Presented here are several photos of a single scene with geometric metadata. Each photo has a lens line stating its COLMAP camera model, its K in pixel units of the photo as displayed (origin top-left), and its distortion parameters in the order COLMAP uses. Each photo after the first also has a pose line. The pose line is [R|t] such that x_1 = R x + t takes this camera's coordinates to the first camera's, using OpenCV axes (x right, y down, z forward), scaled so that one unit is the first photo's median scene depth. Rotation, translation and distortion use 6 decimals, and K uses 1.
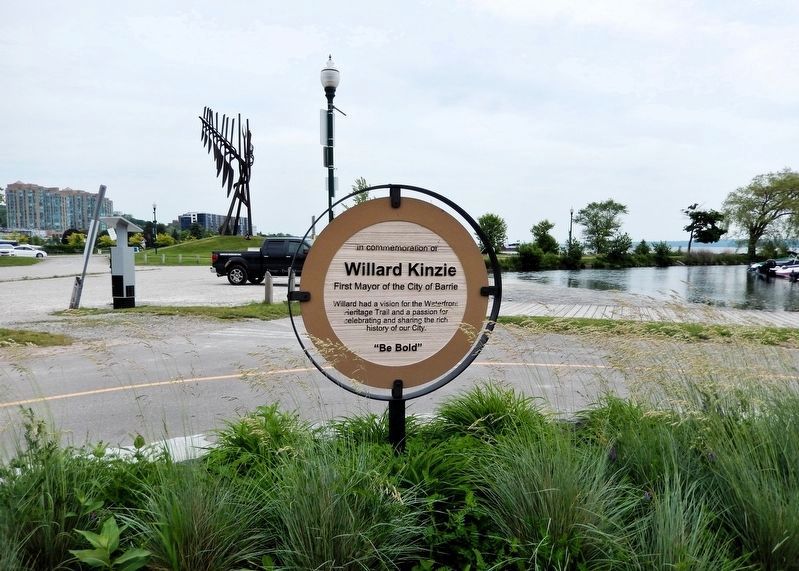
lens RADIAL K [[613.7, 0, 402.7], [0, 613.7, 286.2], [0, 0, 1]] dist [-0.001811, 0.003352]
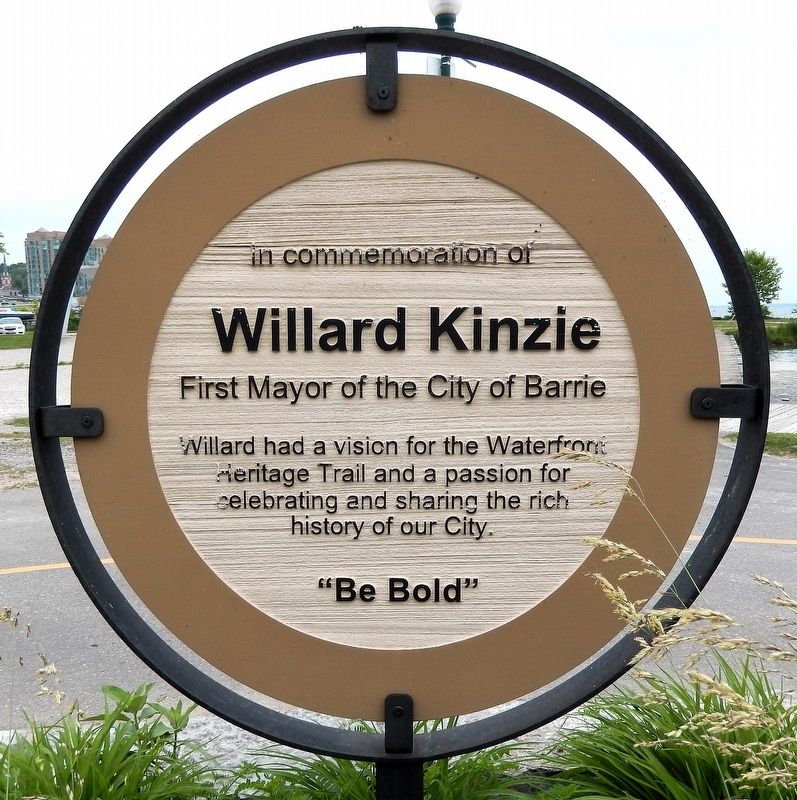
lens RADIAL K [[835.4, 0, 399.5], [0, 835.4, 402.8], [0, 0, 1]] dist [-0.012724, 0.000000]
pose [[0.974698, 0.007631, -0.223394, 0.084357], [0.009317, 0.997161, 0.074716, -0.022435], [0.223330, -0.074907, 0.971860, 0.610053]]
